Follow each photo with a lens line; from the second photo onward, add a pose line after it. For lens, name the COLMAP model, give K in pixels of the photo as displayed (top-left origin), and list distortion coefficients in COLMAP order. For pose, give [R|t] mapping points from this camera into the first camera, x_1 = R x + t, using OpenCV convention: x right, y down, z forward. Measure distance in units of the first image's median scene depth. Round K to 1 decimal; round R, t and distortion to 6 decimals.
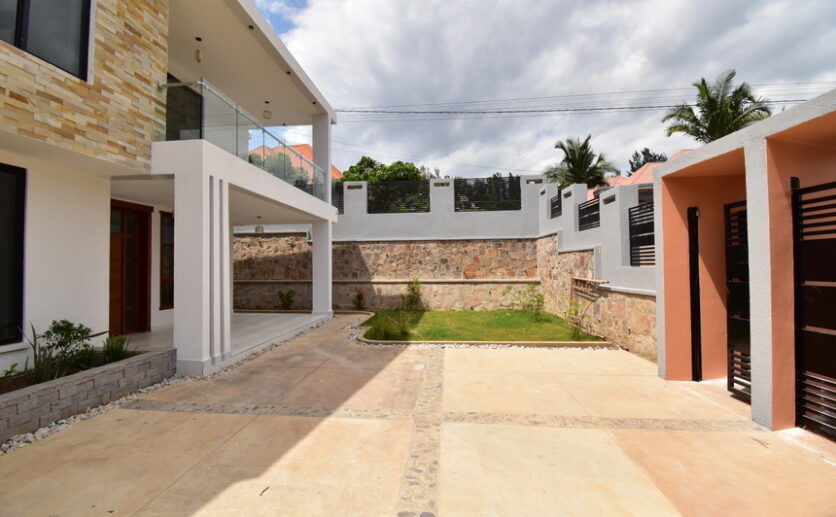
lens RADIAL K [[367.9, 0, 417.8], [0, 367.9, 259.3], [0, 0, 1]] dist [0.001520, -0.008945]
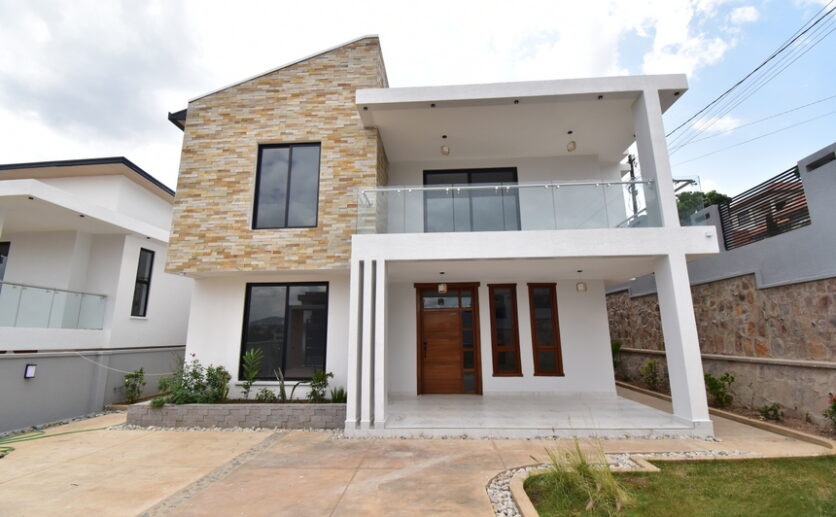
lens RADIAL K [[367.9, 0, 418.7], [0, 367.9, 257.9], [0, 0, 1]] dist [0.001520, -0.008945]
pose [[0.024748, -0.193997, -0.980690, 0.707301], [0.026139, 0.980781, -0.193356, 0.002716], [0.999352, -0.020849, 0.029344, 1.303195]]
